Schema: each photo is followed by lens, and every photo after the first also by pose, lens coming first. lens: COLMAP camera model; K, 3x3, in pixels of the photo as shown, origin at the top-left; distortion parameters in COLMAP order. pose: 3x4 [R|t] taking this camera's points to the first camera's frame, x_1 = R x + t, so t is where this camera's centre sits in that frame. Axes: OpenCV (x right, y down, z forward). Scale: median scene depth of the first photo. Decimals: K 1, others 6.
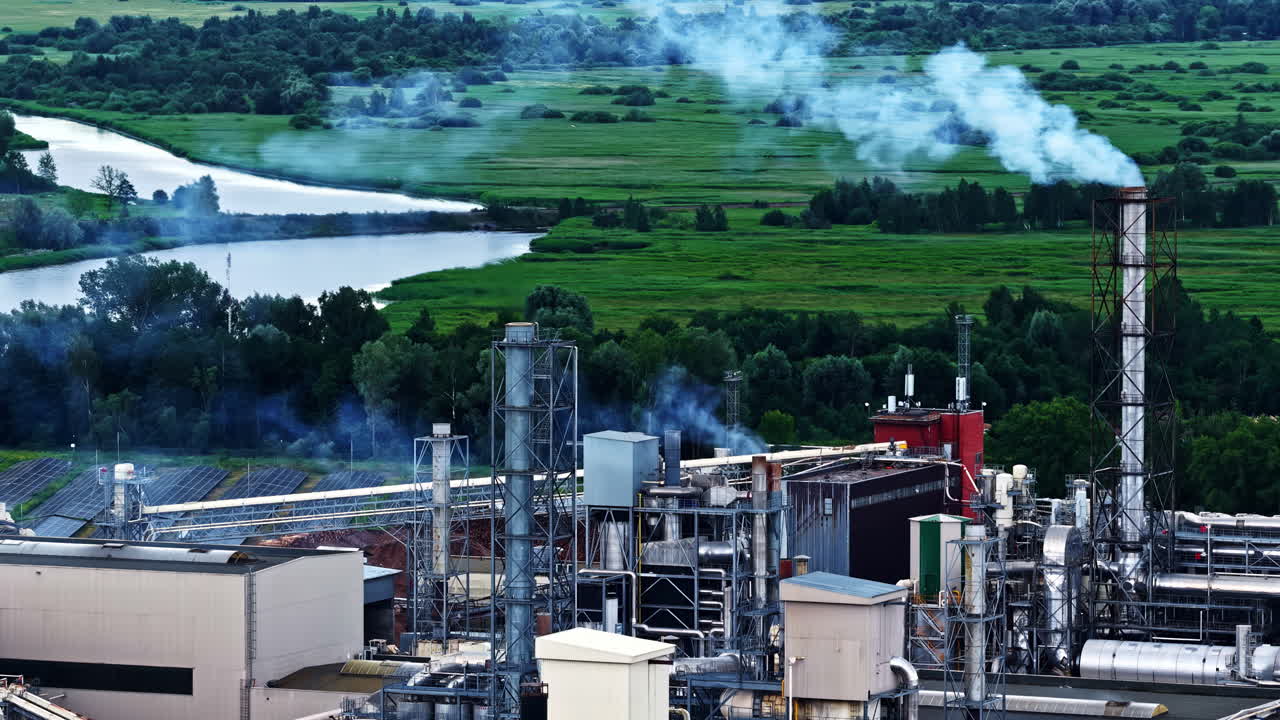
lens RADIAL K [[7092.4, 0, 639.0], [0, 7092.4, 361.6], [0, 0, 1]] dist [0.549610, 0.000000]
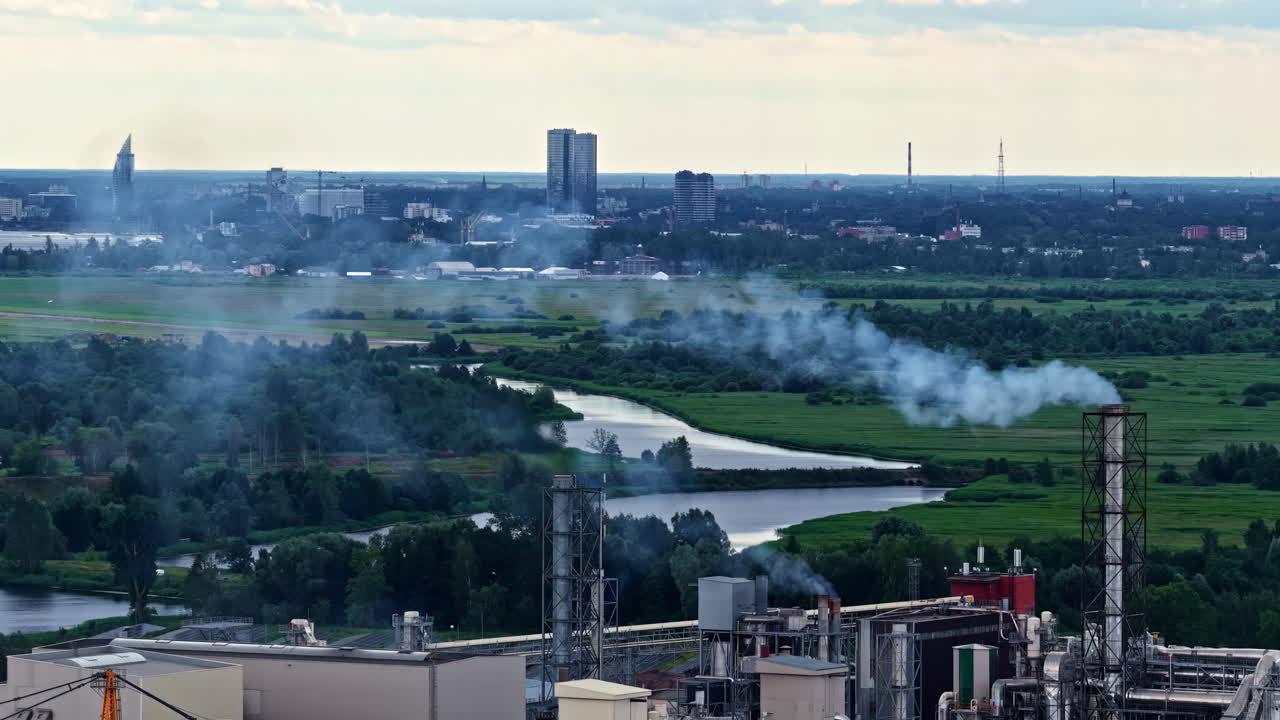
lens RADIAL K [[7092.4, 0, 640.8], [0, 7092.4, 358.2], [0, 0, 1]] dist [0.549610, 0.000000]
pose [[0.995091, 0.007421, -0.098686, 0.108656], [-0.011710, 0.999009, -0.042952, 0.025101], [0.098269, 0.043897, 0.994191, -0.348943]]
